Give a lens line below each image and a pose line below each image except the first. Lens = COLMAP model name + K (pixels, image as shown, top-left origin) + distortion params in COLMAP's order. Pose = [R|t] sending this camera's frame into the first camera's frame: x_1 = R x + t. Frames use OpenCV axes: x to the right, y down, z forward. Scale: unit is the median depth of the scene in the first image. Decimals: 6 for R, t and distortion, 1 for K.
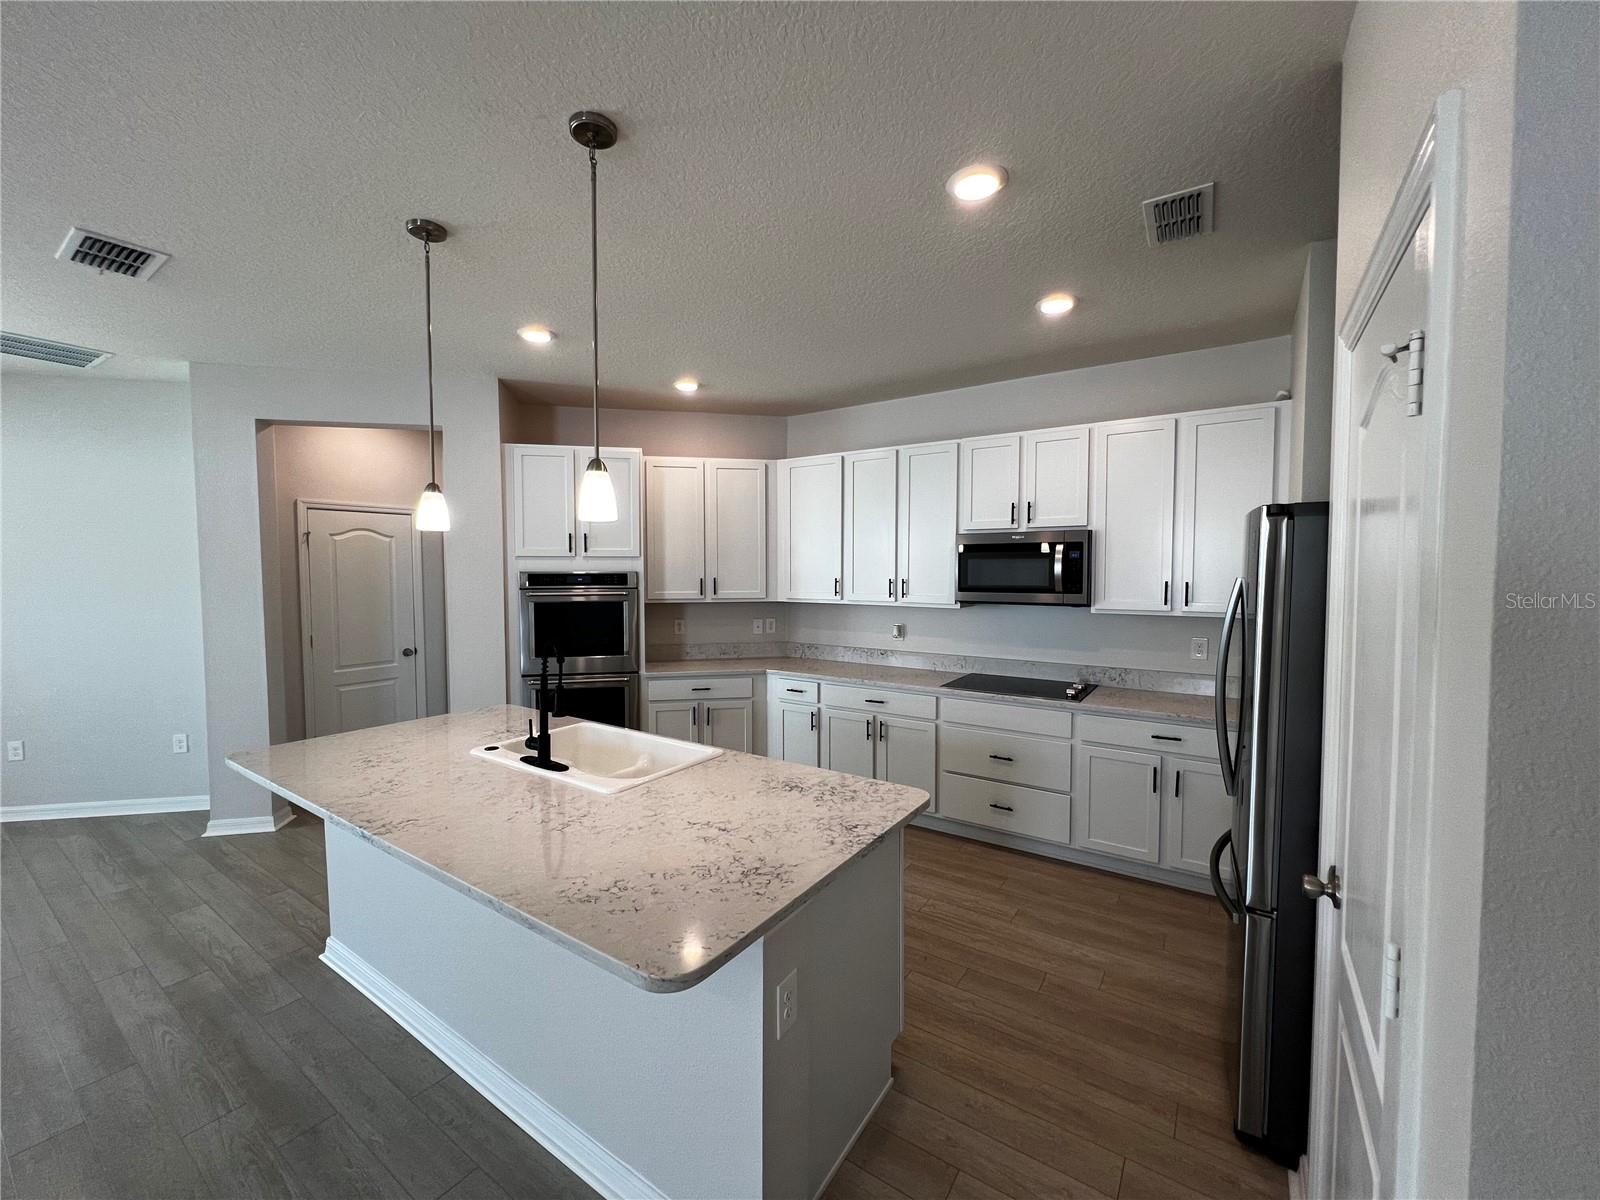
lens RADIAL K [[640.0, 0, 796.1], [0, 640.0, 597.0], [0, 0, 1]] dist [-0.001550, 0.000328]
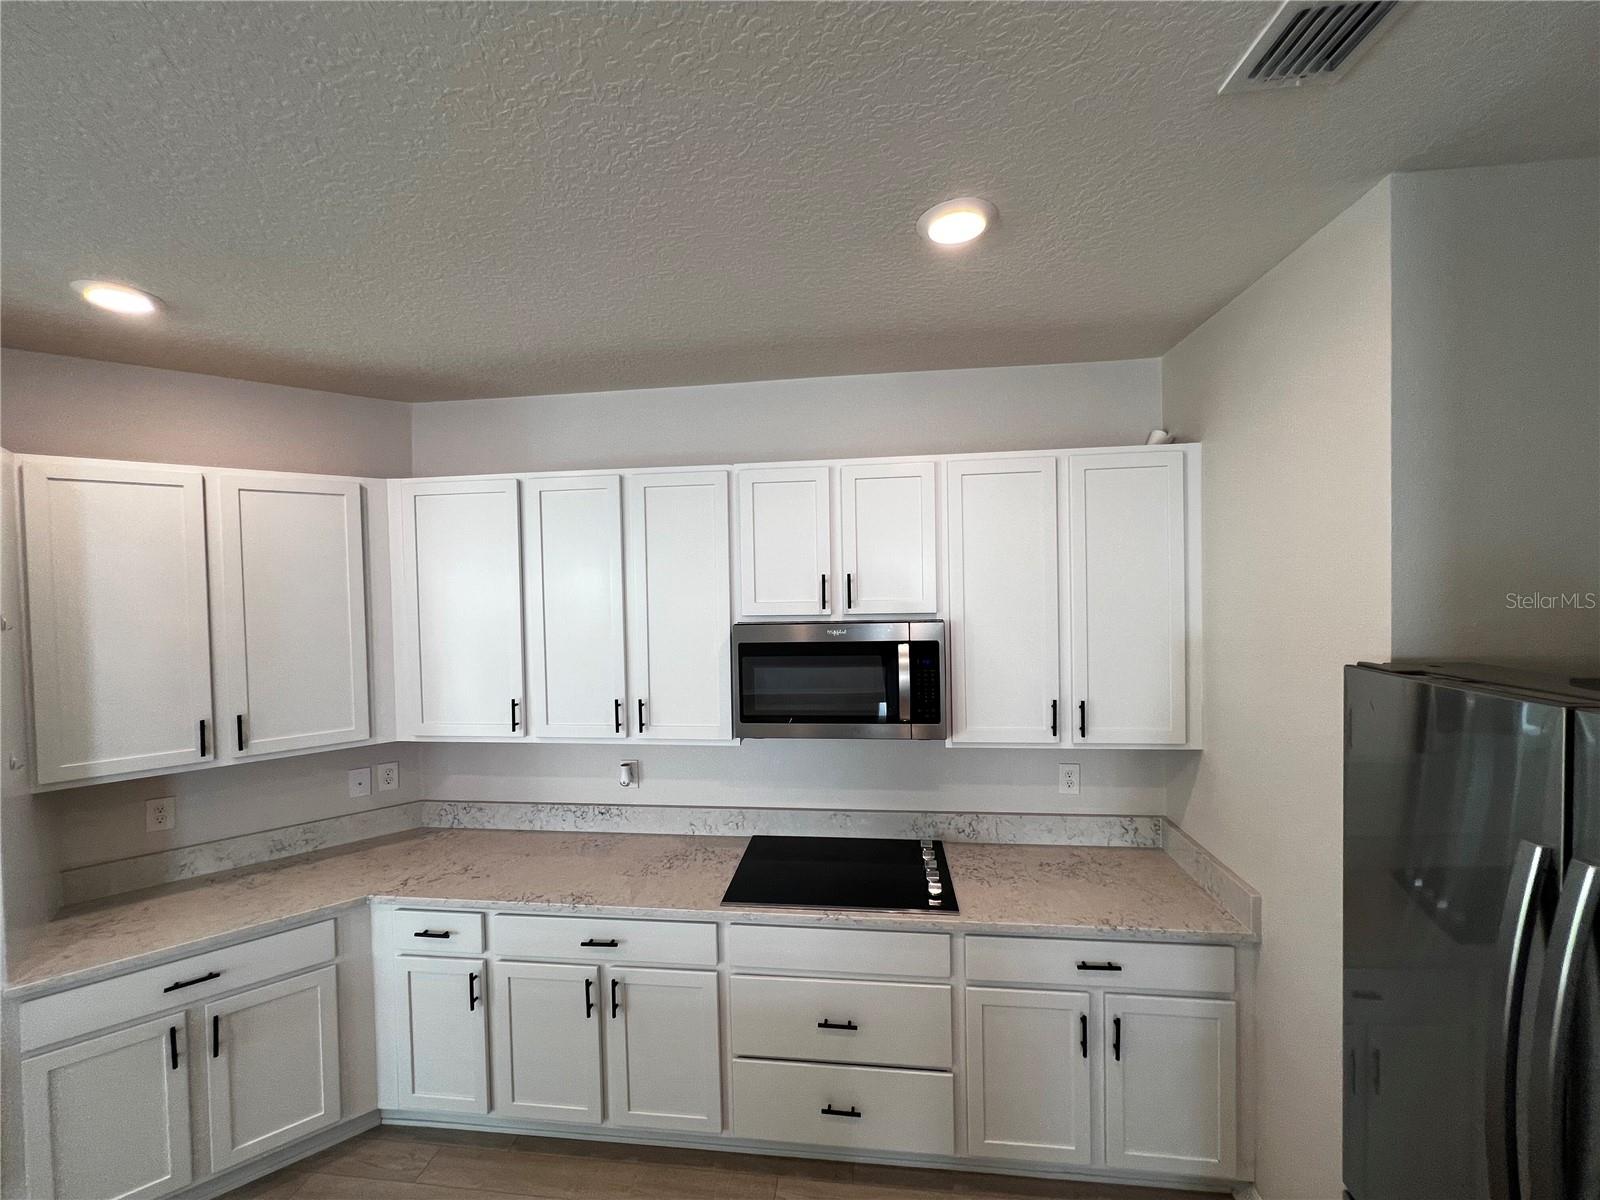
lens RADIAL K [[640.0, 0, 796.1], [0, 640.0, 597.0], [0, 0, 1]] dist [-0.001550, 0.000328]
pose [[0.889199, -0.027879, 0.456671, 0.031576], [0.041054, 0.998977, -0.018953, -0.103377], [-0.455675, 0.035601, 0.889434, 0.419979]]
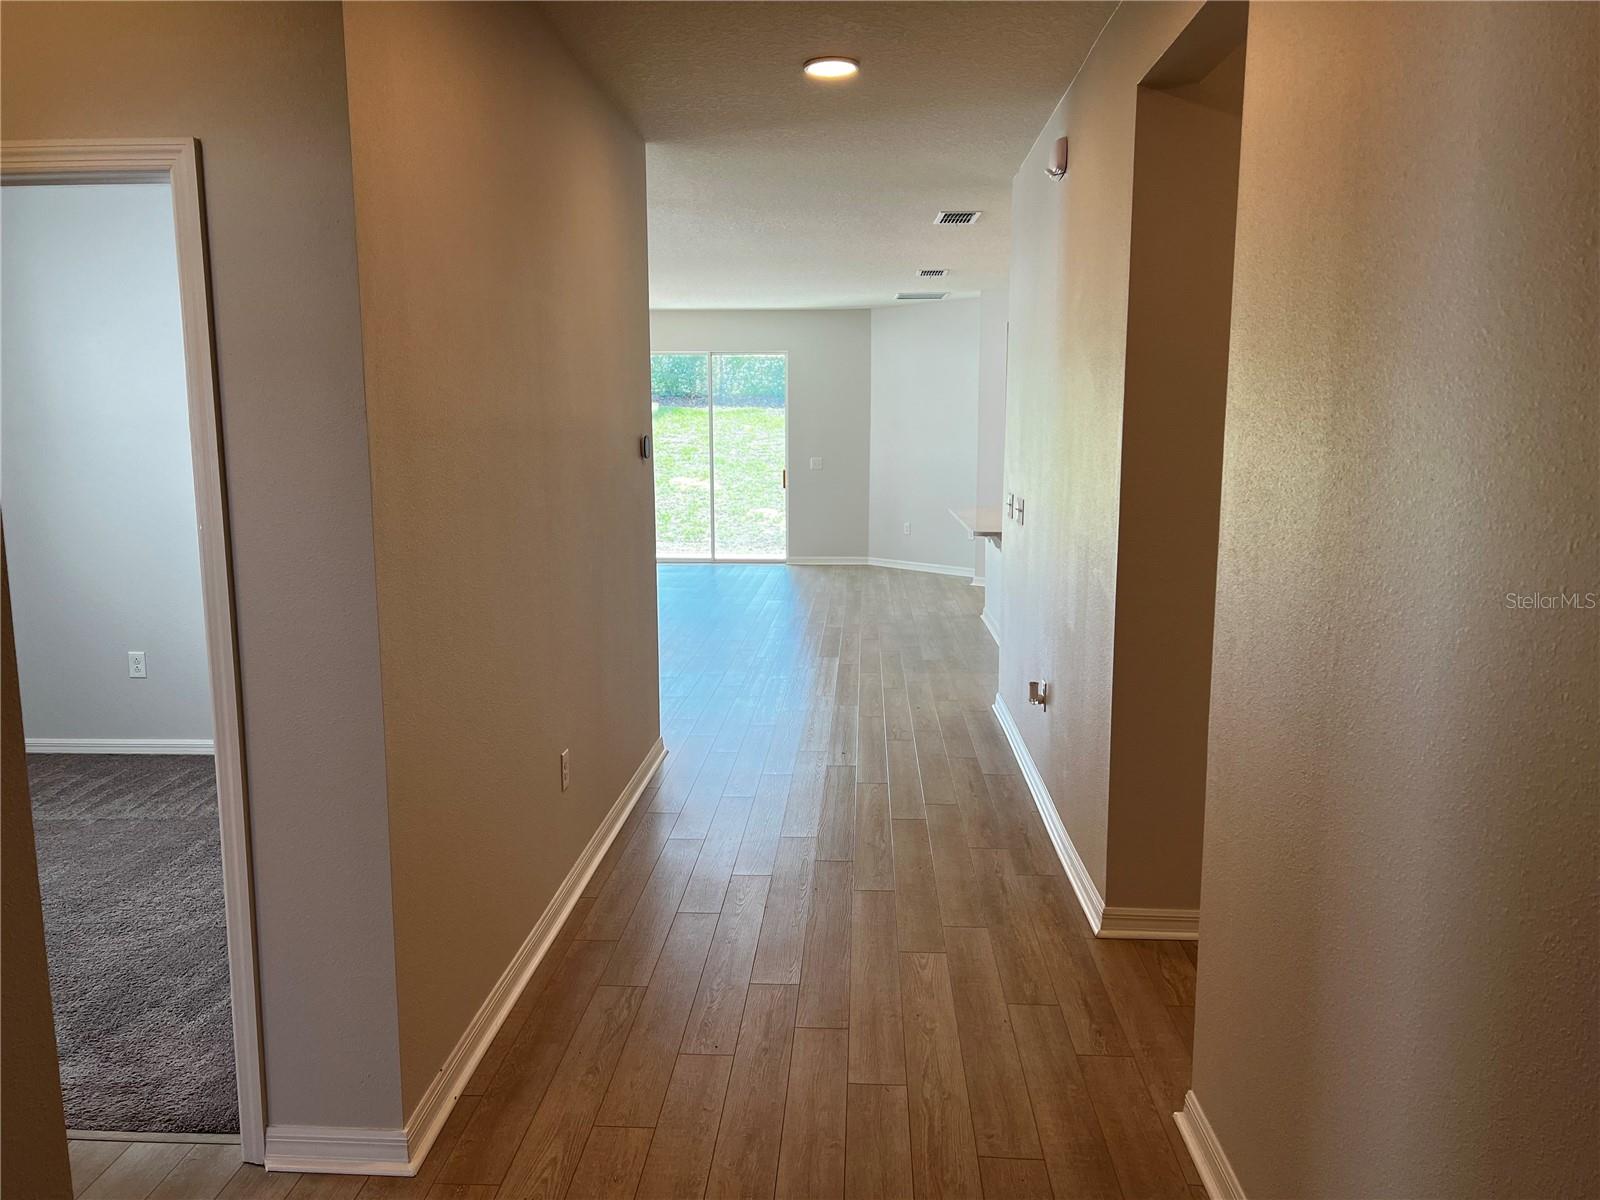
lens RADIAL K [[1202.4, 0, 796.3], [0, 1202.4, 602.3], [0, 0, 1]] dist [0.005227, 0.002197]
pose [[0.517028, 0.124958, -0.846799, 1.334415], [-0.036672, 0.991612, 0.123937, 0.045748], [0.855183, -0.033025, 0.517273, -0.898570]]
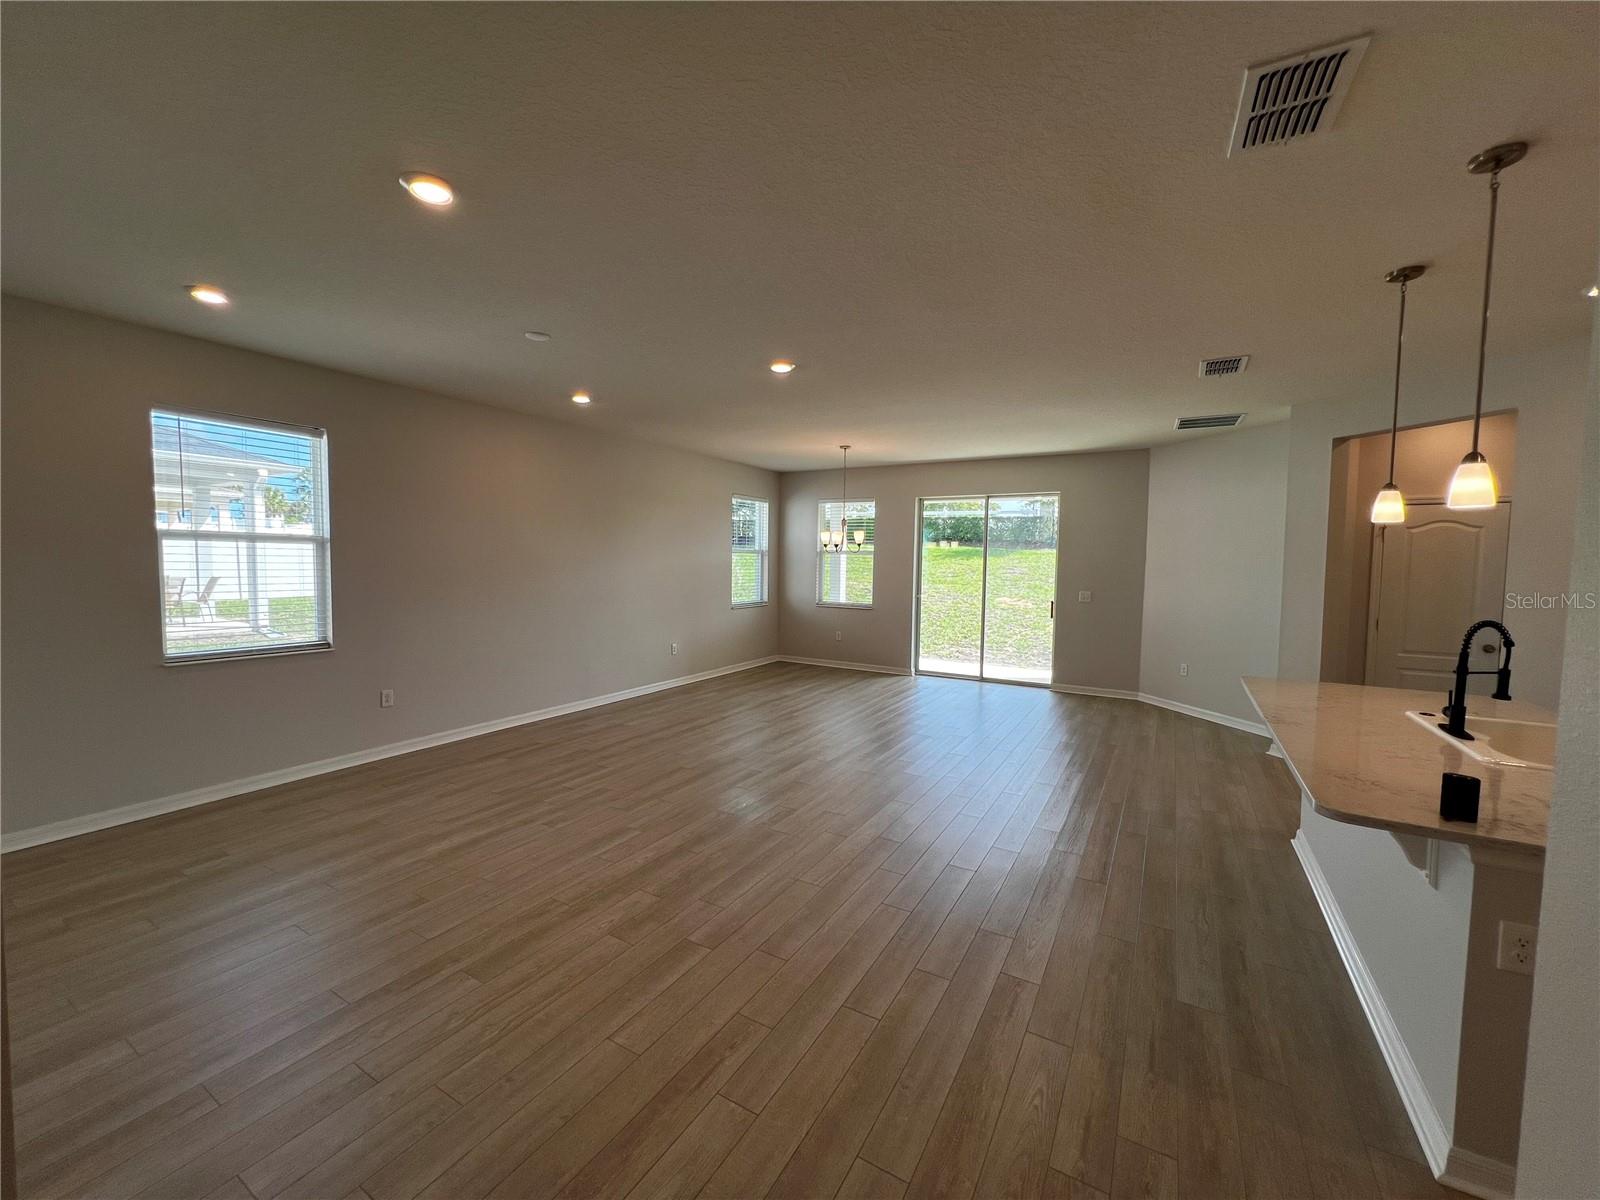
lens RADIAL K [[638.4, 0, 796.1], [0, 638.4, 592.6], [0, 0, 1]] dist [0.000422, 0.000179]
pose [[0.065432, 0.054958, -0.996342, 0.318920], [-0.058173, 0.996994, 0.051174, 0.017903], [0.996160, 0.054612, 0.068433, -0.107602]]
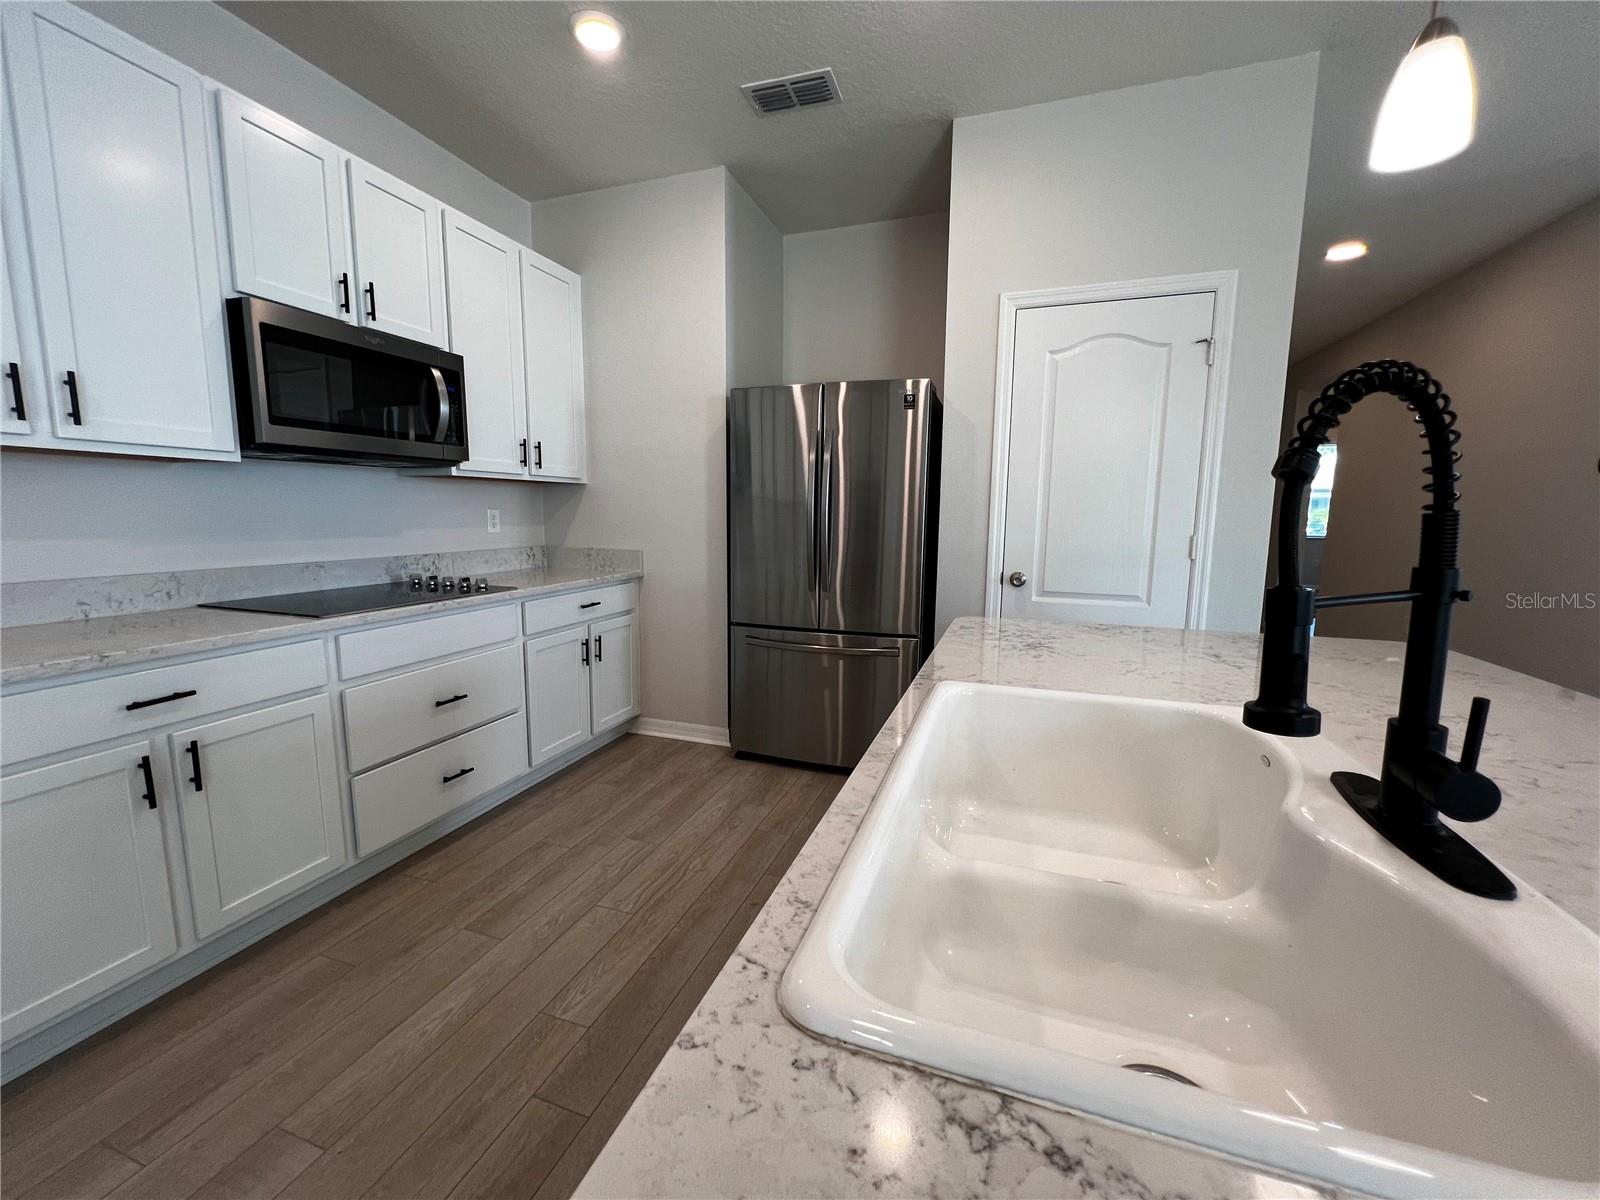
lens RADIAL K [[640.0, 0, 796.1], [0, 640.0, 597.0], [0, 0, 1]] dist [-0.001550, 0.000328]
pose [[-0.257348, -0.130239, 0.957502, -0.305546], [0.034164, 0.989030, 0.143710, 0.060412], [-0.965715, 0.069696, -0.250076, 0.696572]]
